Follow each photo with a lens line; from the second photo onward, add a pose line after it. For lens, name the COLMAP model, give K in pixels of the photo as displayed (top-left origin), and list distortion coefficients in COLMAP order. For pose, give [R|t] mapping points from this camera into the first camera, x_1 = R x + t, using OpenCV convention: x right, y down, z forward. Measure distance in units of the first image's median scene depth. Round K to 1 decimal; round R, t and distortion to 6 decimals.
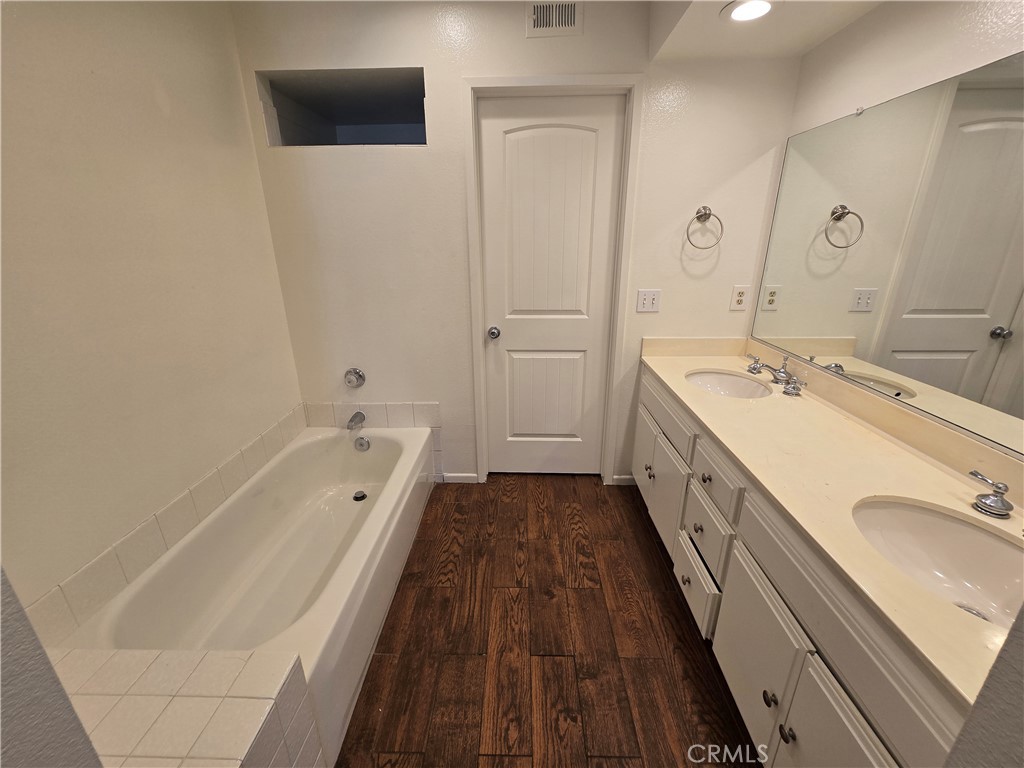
lens RADIAL K [[412.9, 0, 512.0], [0, 412.9, 384.0], [0, 0, 1]] dist [0.000991, 0.000035]
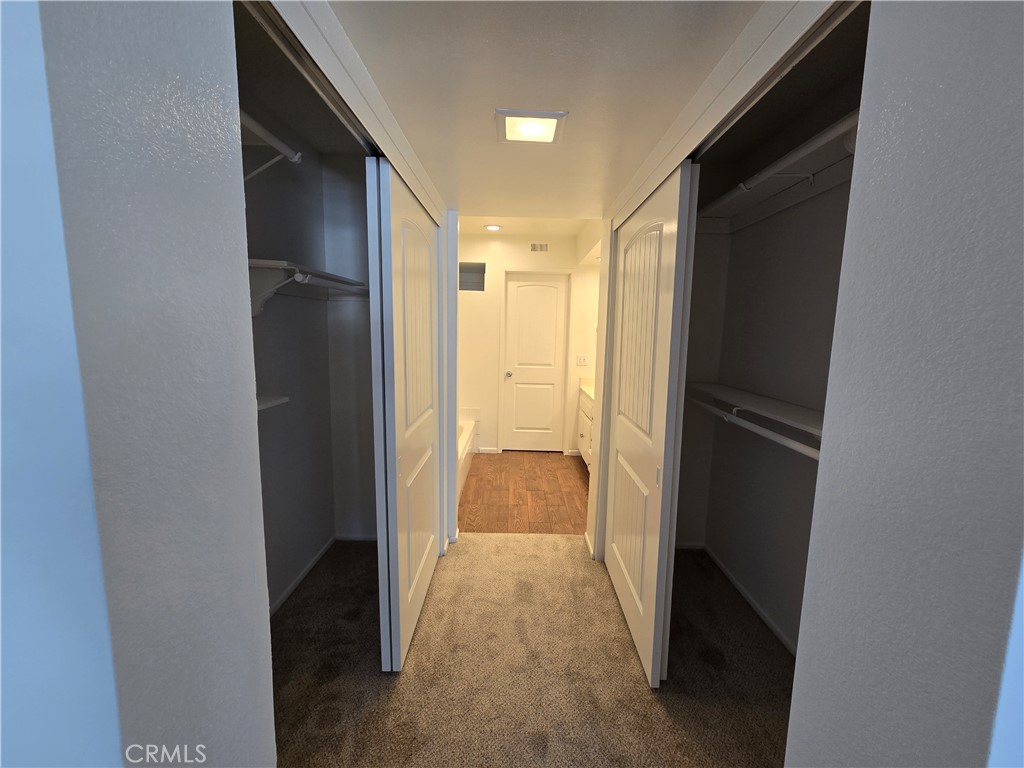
lens RADIAL K [[412.2, 0, 512.5], [0, 412.2, 381.2], [0, 0, 1]] dist [-0.000084, -0.000002]
pose [[0.999283, 0.029114, 0.024221, -0.088313], [-0.023326, 0.976995, -0.211984, 0.400925], [-0.029836, 0.211267, 0.976973, -1.154958]]
